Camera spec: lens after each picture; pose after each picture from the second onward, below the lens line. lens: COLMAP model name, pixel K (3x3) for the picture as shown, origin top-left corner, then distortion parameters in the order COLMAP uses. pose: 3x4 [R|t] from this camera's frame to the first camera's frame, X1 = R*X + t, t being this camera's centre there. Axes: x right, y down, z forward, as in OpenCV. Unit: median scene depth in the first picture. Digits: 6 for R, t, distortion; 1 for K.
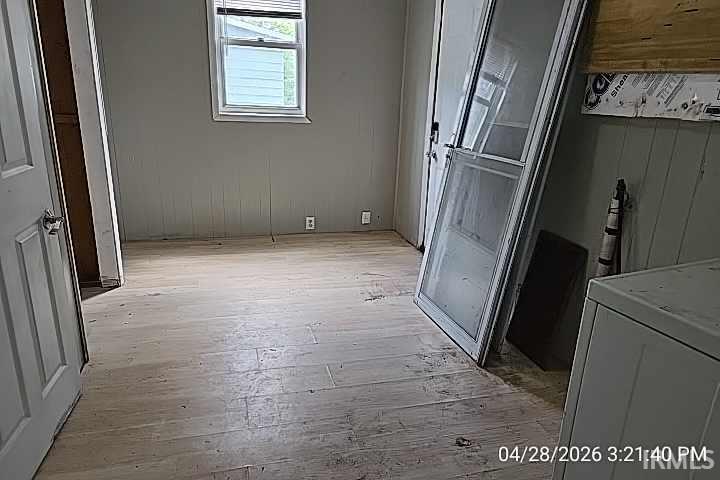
lens RADIAL K [[482.0, 0, 360.0], [0, 482.0, 240.0], [0, 0, 1]] dist [0.098931, -0.082448]
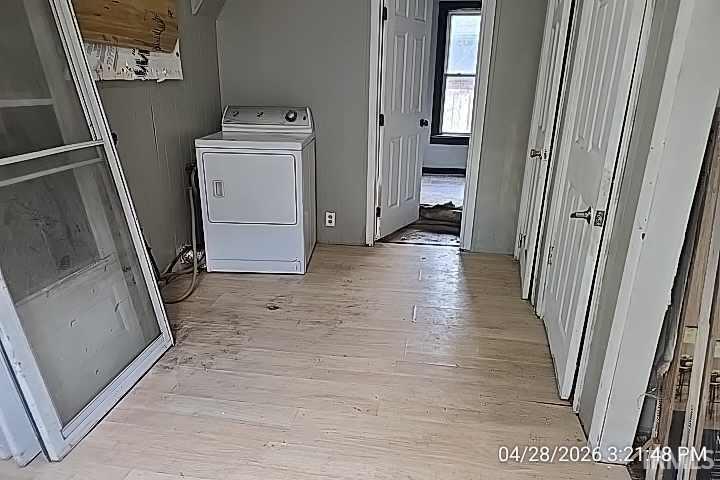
lens RADIAL K [[482.0, 0, 360.0], [0, 482.0, 240.0], [0, 0, 1]] dist [0.098931, -0.082448]
pose [[-0.879914, -0.194220, 0.433624, -0.615476], [0.099589, 0.816974, 0.568010, -0.571304], [-0.464578, 0.542984, -0.699525, 1.818346]]
